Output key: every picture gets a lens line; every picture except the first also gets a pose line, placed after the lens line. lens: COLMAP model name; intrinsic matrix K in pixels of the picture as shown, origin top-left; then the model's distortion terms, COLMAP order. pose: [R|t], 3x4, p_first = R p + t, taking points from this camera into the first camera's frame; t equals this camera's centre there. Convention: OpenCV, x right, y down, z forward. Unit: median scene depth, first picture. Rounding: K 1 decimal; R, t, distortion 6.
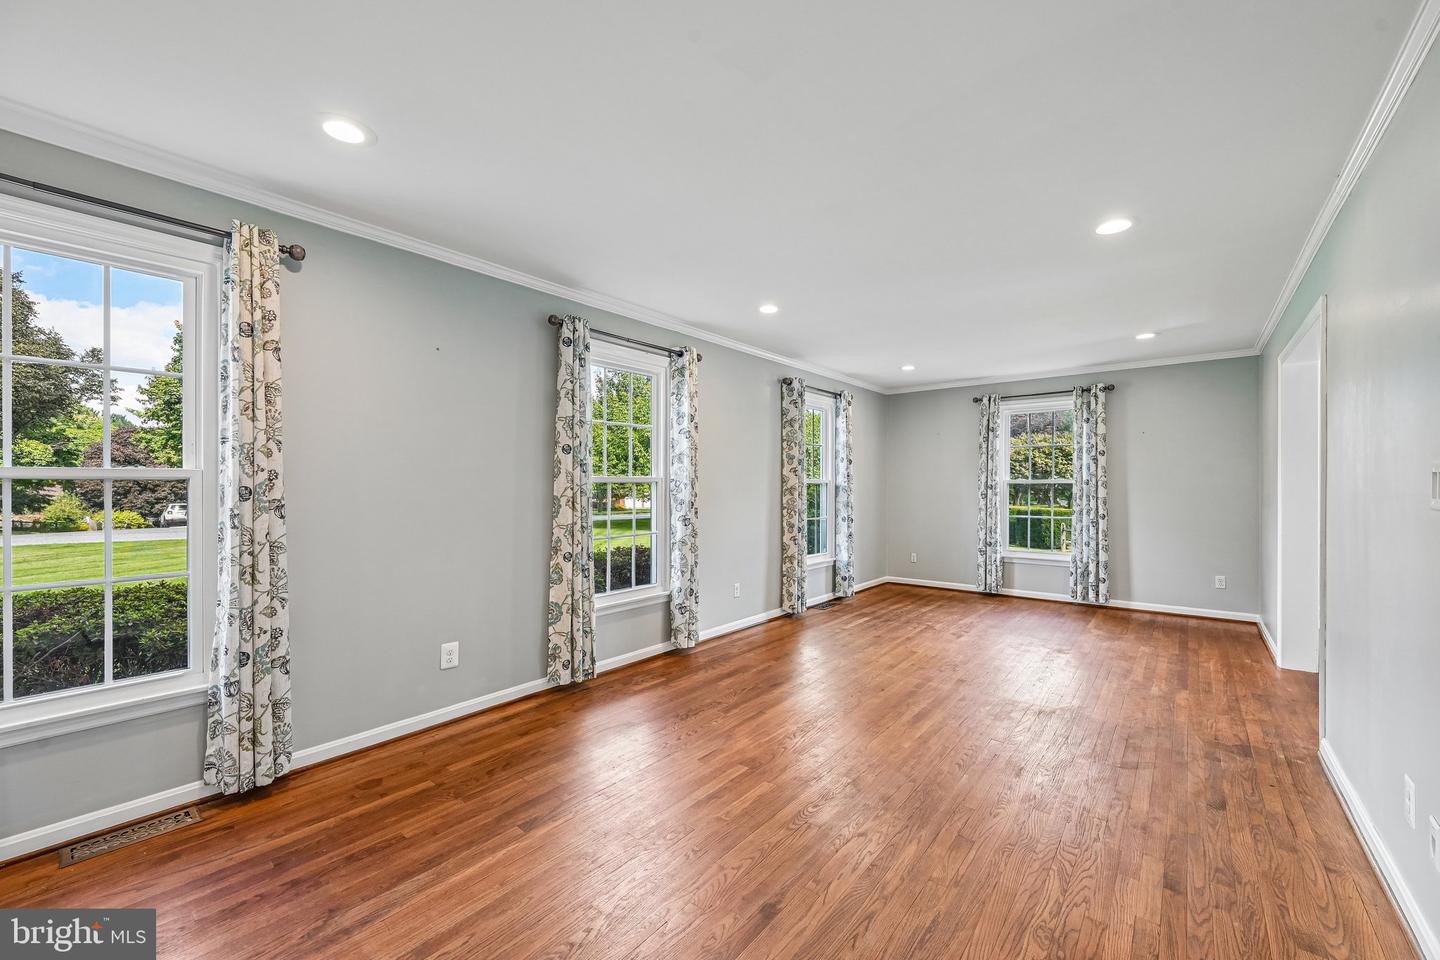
lens RADIAL K [[567.1, 0, 725.6], [0, 567.1, 480.6], [0, 0, 1]] dist [-0.002051, 0.000269]
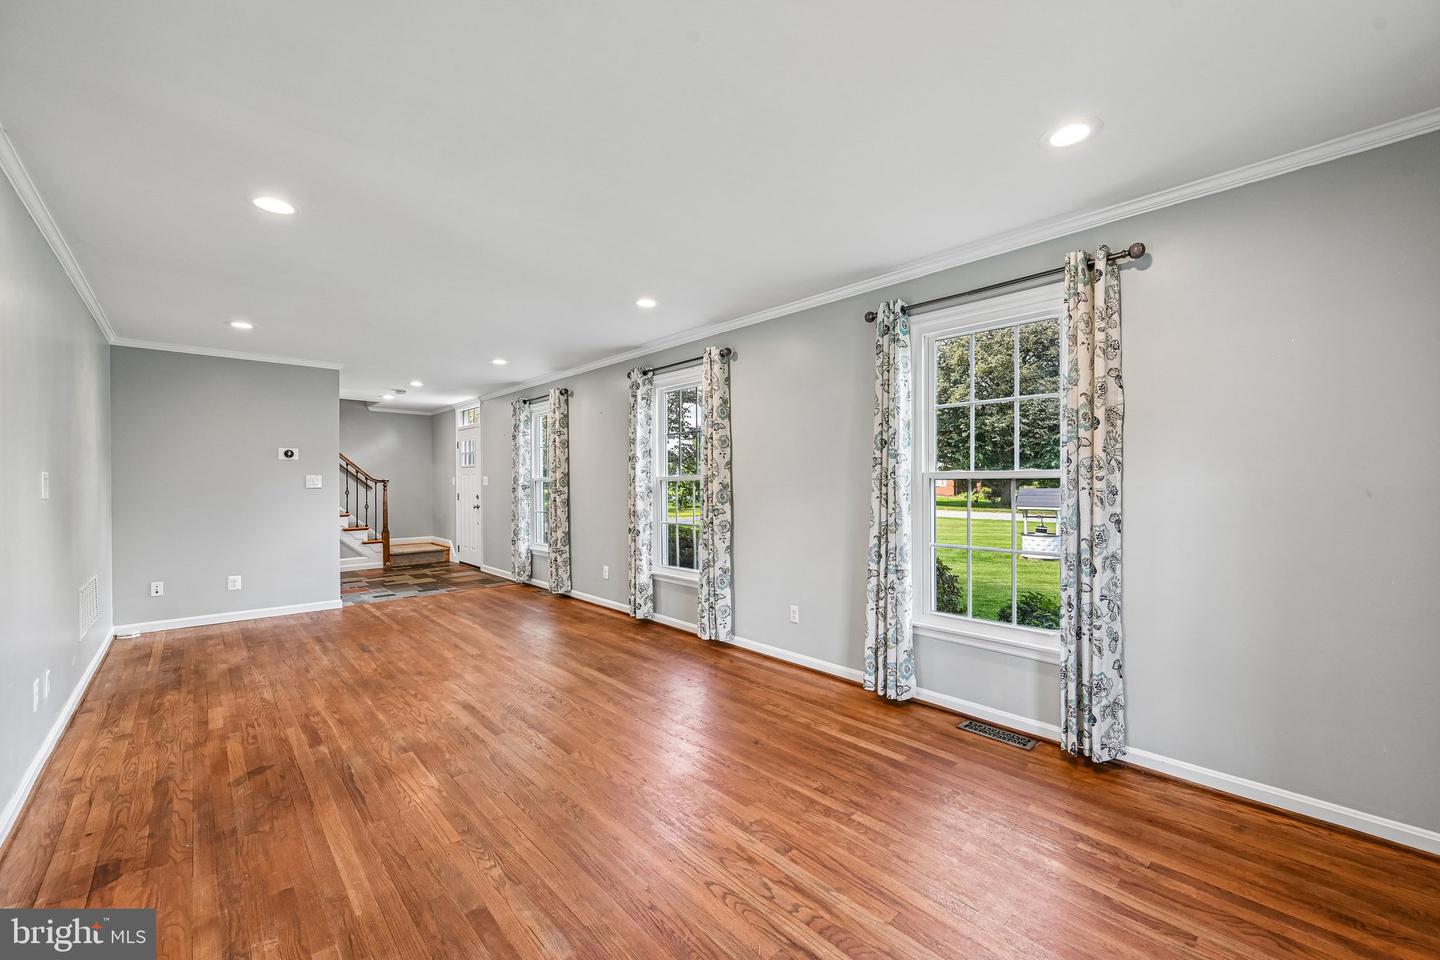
lens RADIAL K [[567.1, 0, 724.4], [0, 567.1, 484.9], [0, 0, 1]] dist [-0.002051, 0.000269]
pose [[-0.130942, 0.001276, -0.991389, 1.250030], [0.008347, 0.999965, 0.000184, 0.015580], [0.991355, -0.008251, -0.130948, 1.531396]]
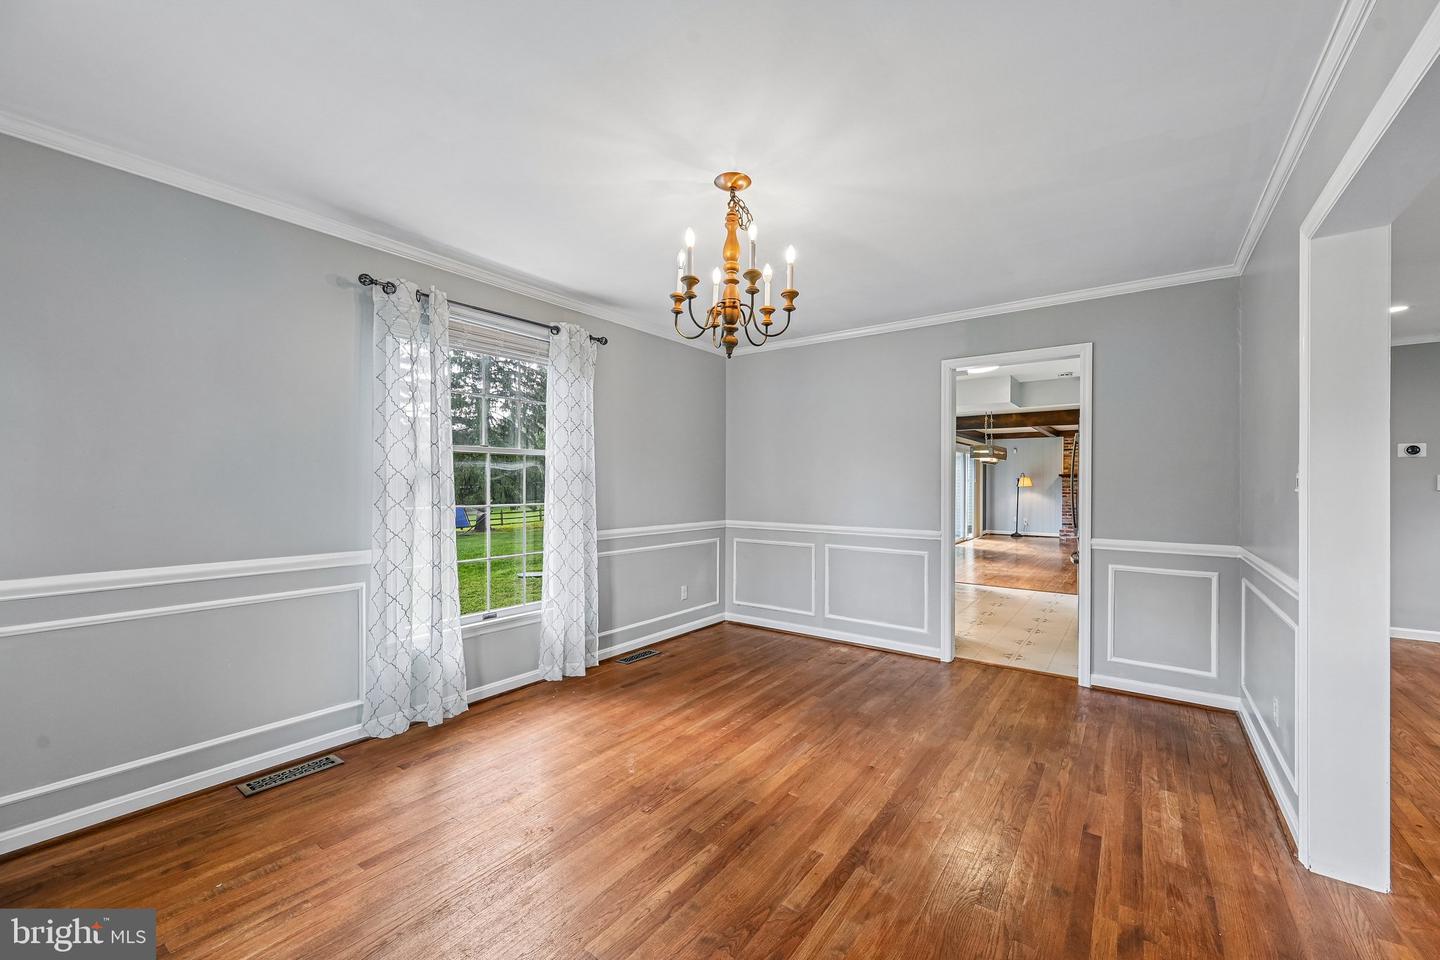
lens RADIAL K [[567.1, 0, 718.4], [0, 567.1, 484.5], [0, 0, 1]] dist [-0.002051, 0.000269]
pose [[0.998411, -0.003970, 0.056205, 0.149420], [0.003526, 0.999962, 0.008004, 0.003282], [-0.056235, -0.007793, 0.998387, 0.179961]]
